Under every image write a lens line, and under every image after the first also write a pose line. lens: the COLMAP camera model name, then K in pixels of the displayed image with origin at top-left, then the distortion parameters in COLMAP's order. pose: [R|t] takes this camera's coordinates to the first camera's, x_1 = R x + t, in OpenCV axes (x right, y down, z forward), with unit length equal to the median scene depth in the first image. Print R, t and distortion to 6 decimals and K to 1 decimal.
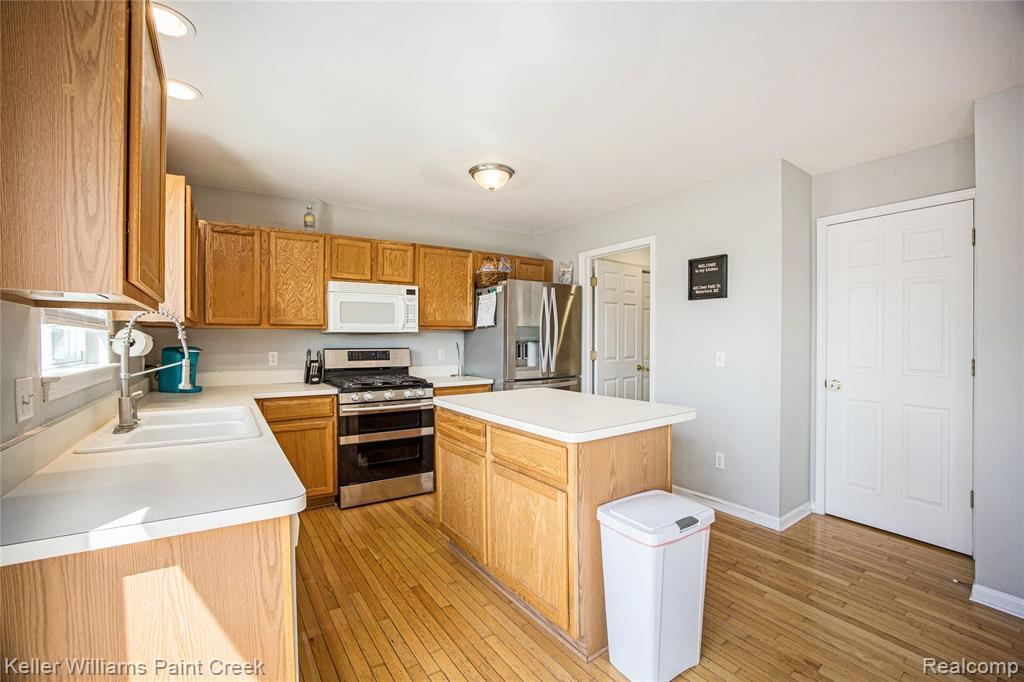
lens RADIAL K [[444.9, 0, 506.1], [0, 444.9, 343.5], [0, 0, 1]] dist [-0.052501, 0.009178]
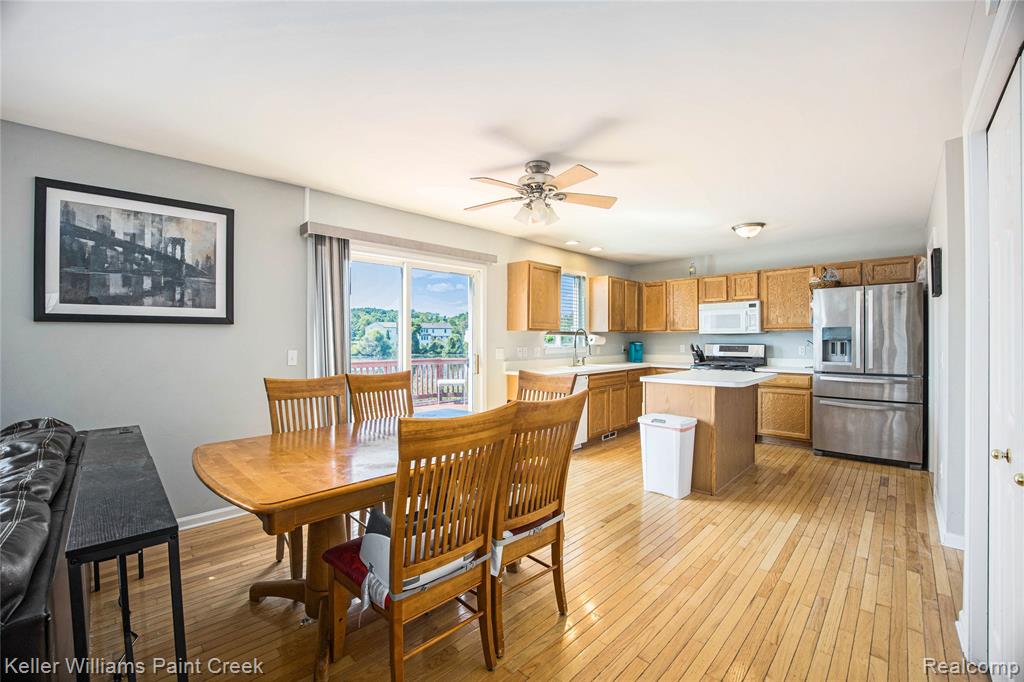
lens RADIAL K [[425.8, 0, 501.9], [0, 425.8, 335.6], [0, 0, 1]] dist [-0.059733, 0.011217]
pose [[0.212238, -0.006279, -0.977198, 1.038845], [-0.007984, 0.999935, -0.008159, 0.000265], [0.977185, 0.009533, 0.212174, -0.099664]]
